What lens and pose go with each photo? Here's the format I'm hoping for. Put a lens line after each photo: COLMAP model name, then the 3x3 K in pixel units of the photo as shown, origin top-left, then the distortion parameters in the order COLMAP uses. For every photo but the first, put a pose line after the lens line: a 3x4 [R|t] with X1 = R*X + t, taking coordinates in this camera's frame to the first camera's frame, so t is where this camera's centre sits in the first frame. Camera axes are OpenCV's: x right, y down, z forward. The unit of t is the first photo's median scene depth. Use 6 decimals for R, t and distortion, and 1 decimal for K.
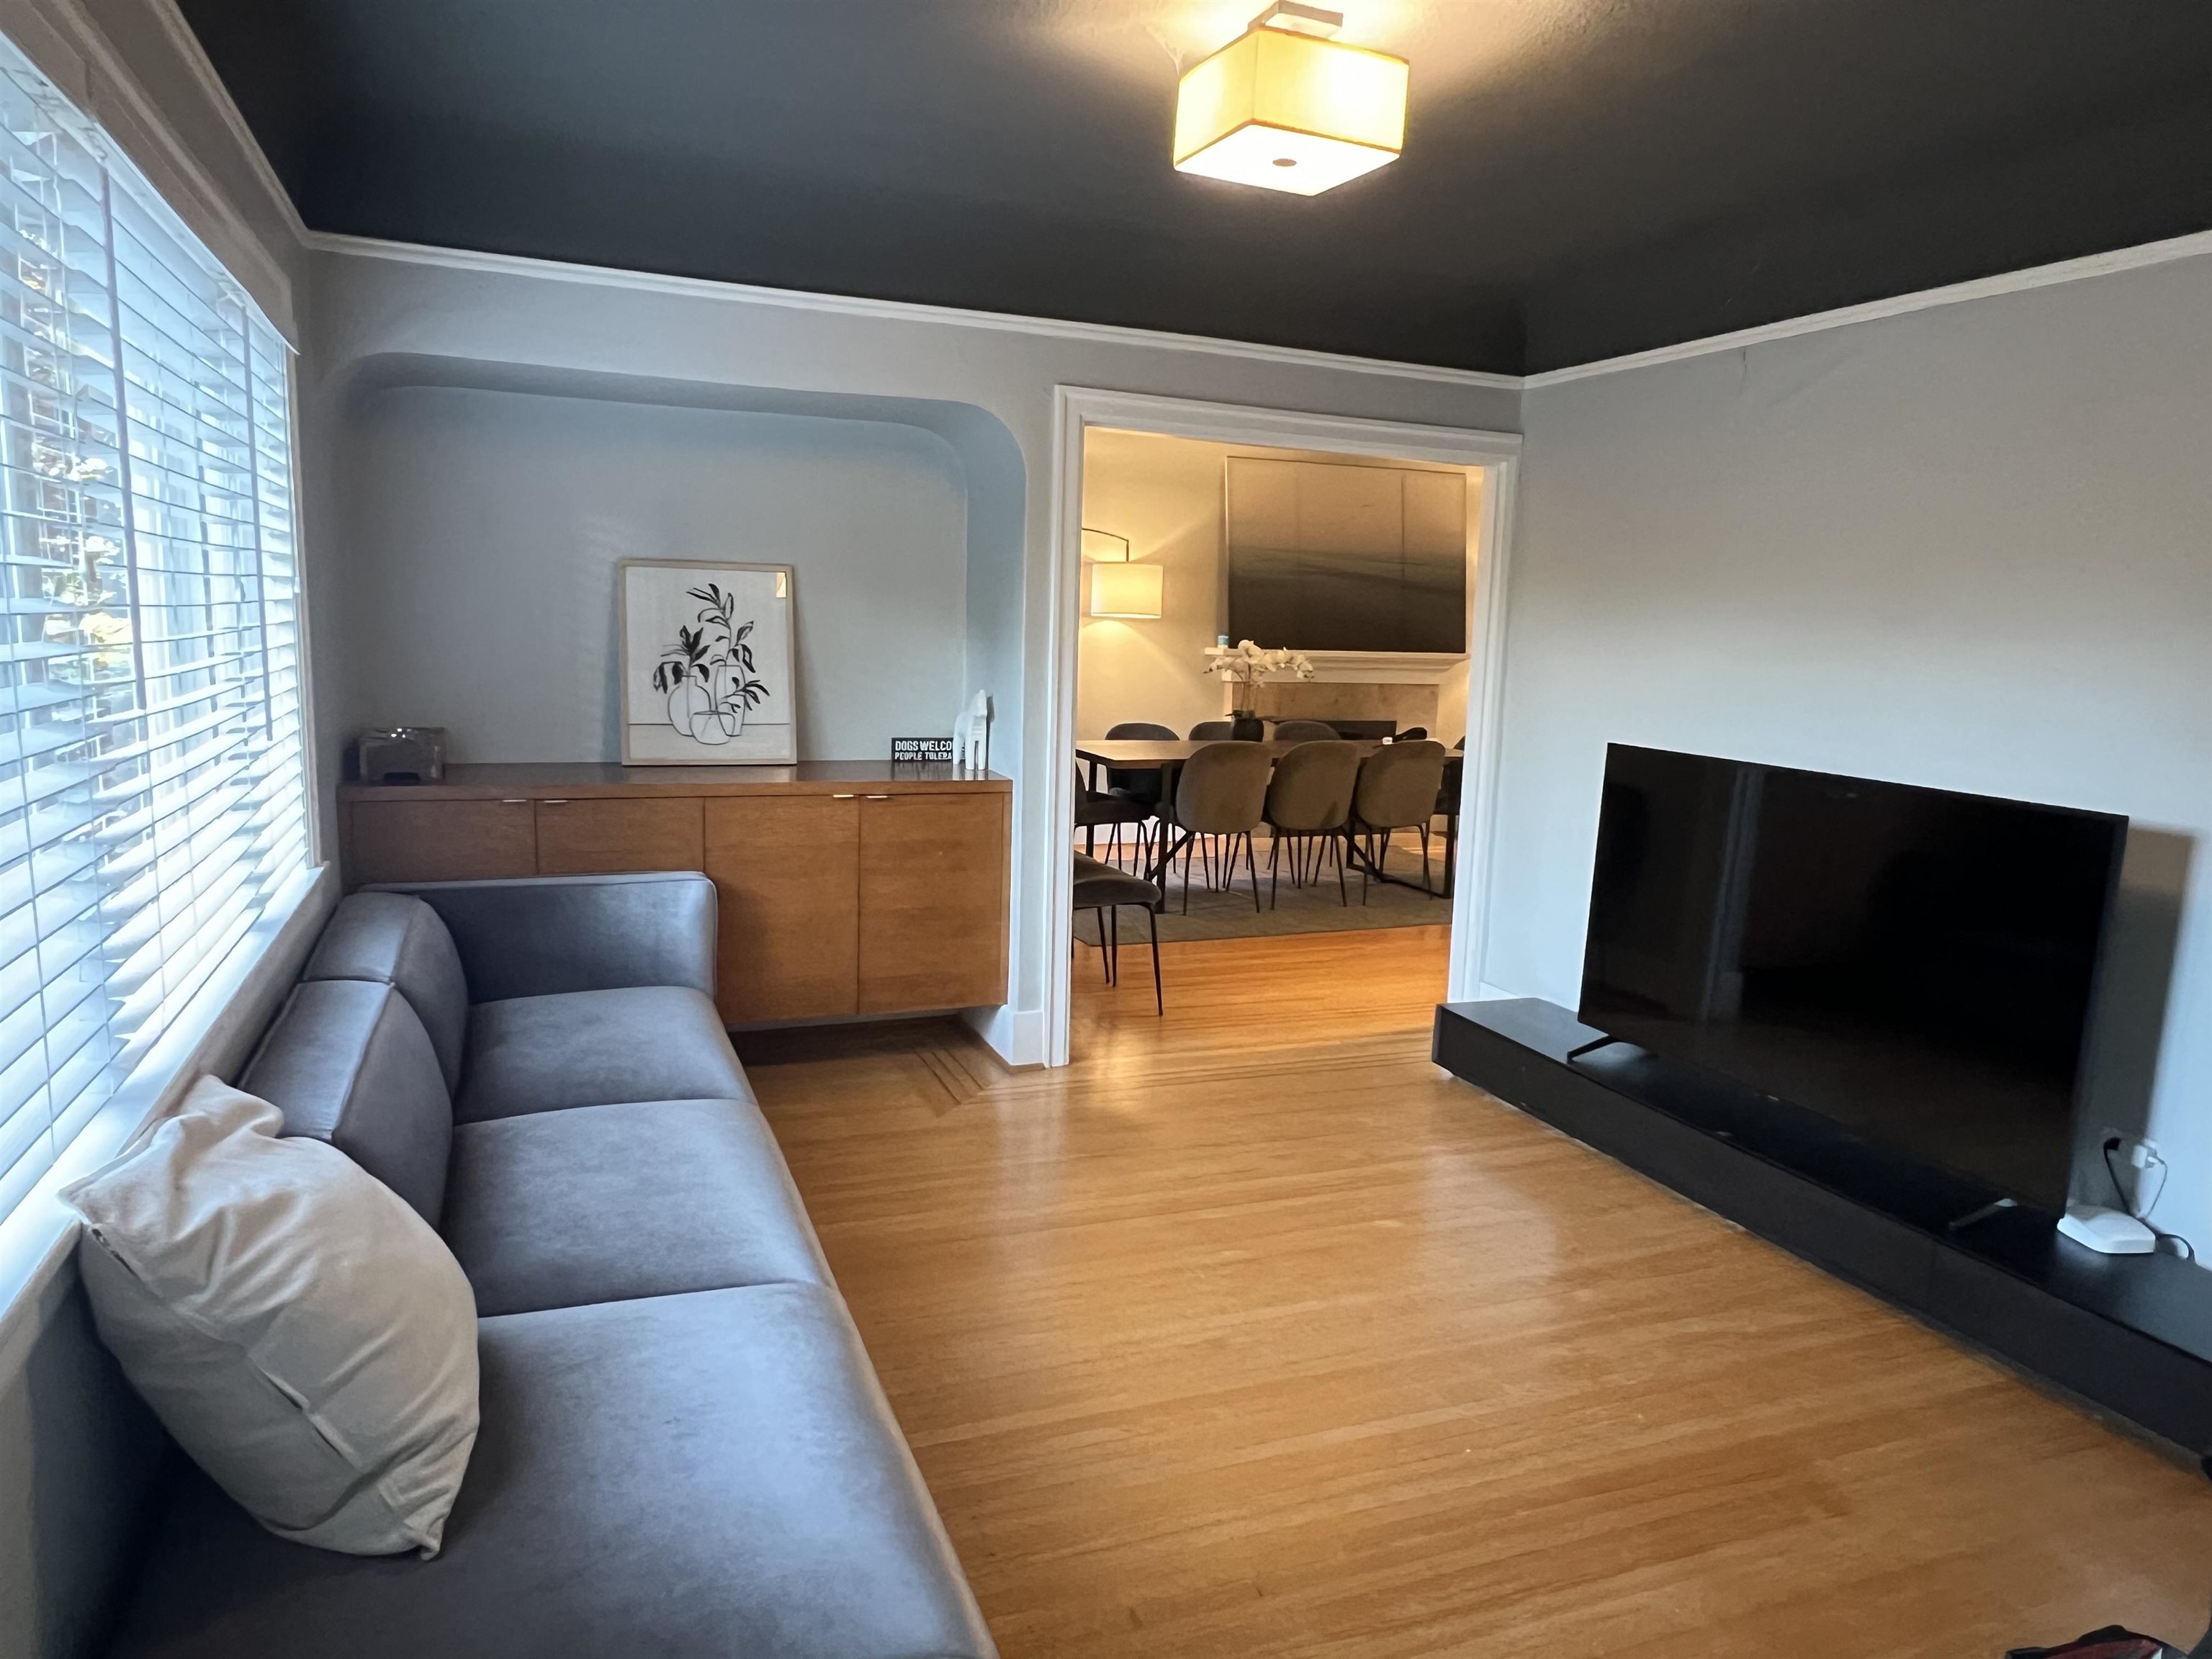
lens RADIAL K [[1407.0, 0, 1098.8], [0, 1407.0, 837.2], [0, 0, 1]] dist [0.005454, 0.000268]
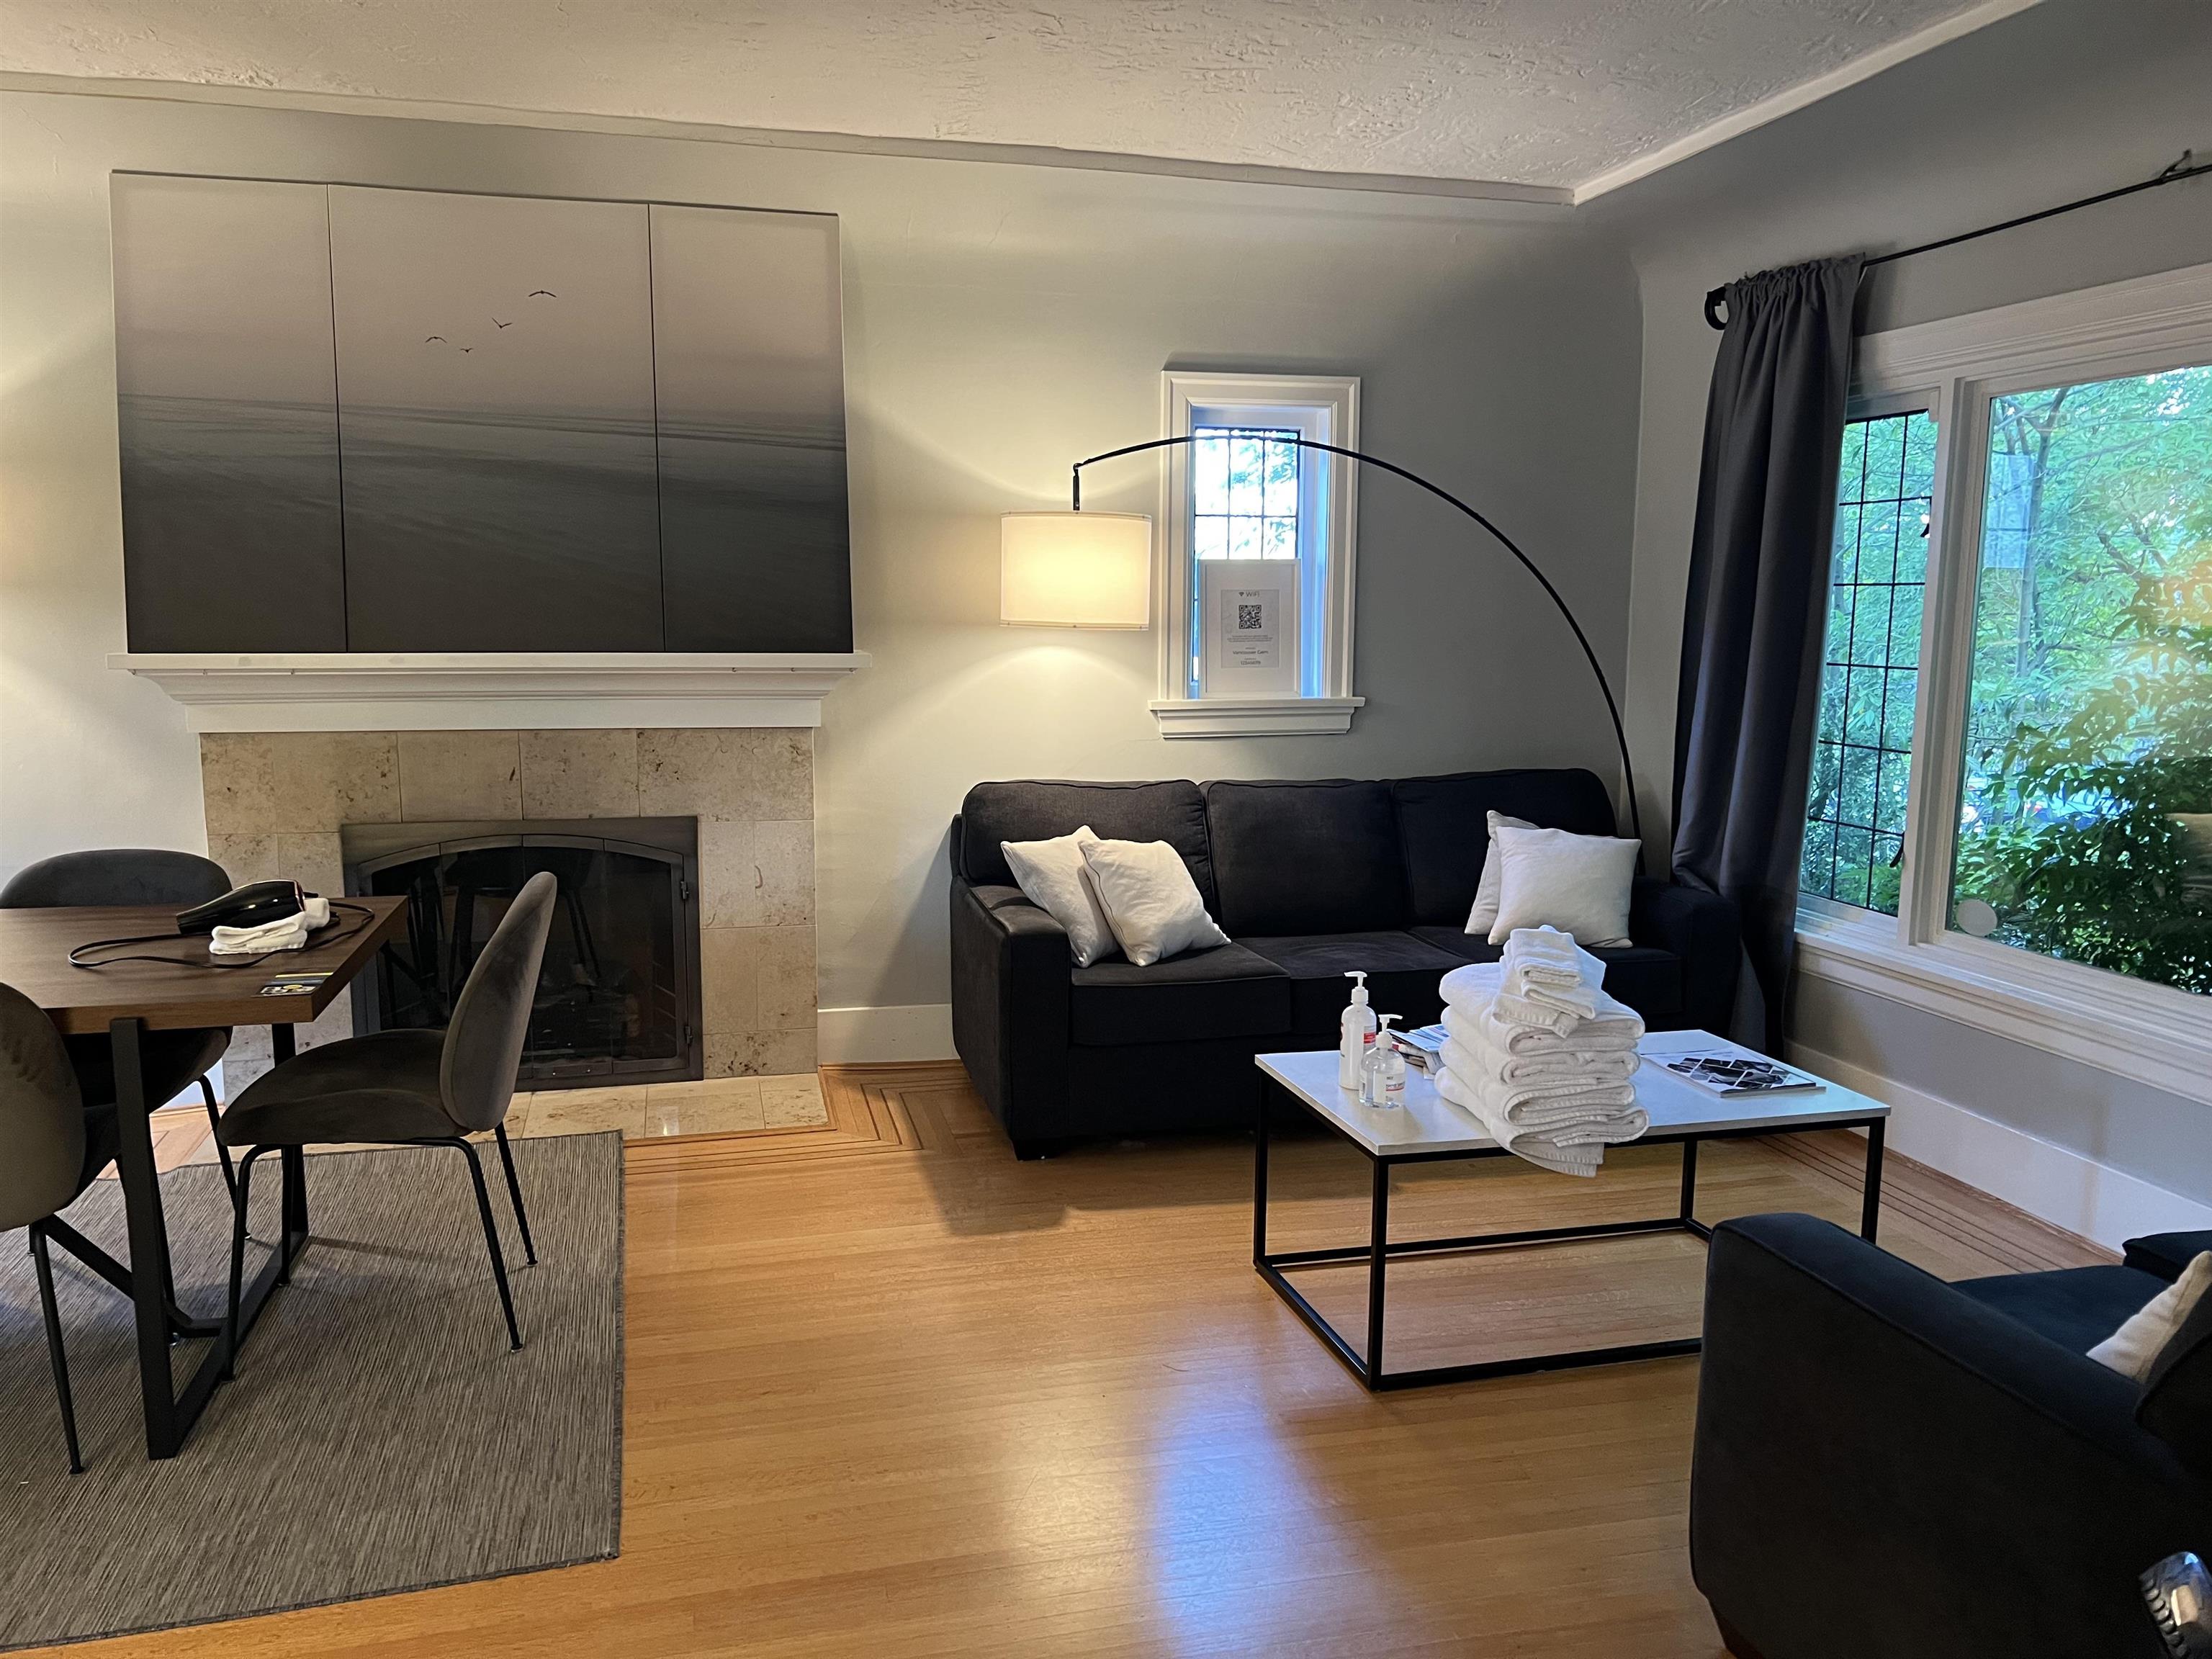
lens RADIAL K [[1672.3, 0, 1104.6], [0, 1672.3, 834.8], [0, 0, 1]] dist [0.054847, -0.039784]
pose [[0.991973, -0.008119, -0.126192, 0.407544], [0.005836, 0.999813, -0.018450, -0.068586], [0.126318, 0.017566, 0.991834, 0.531282]]
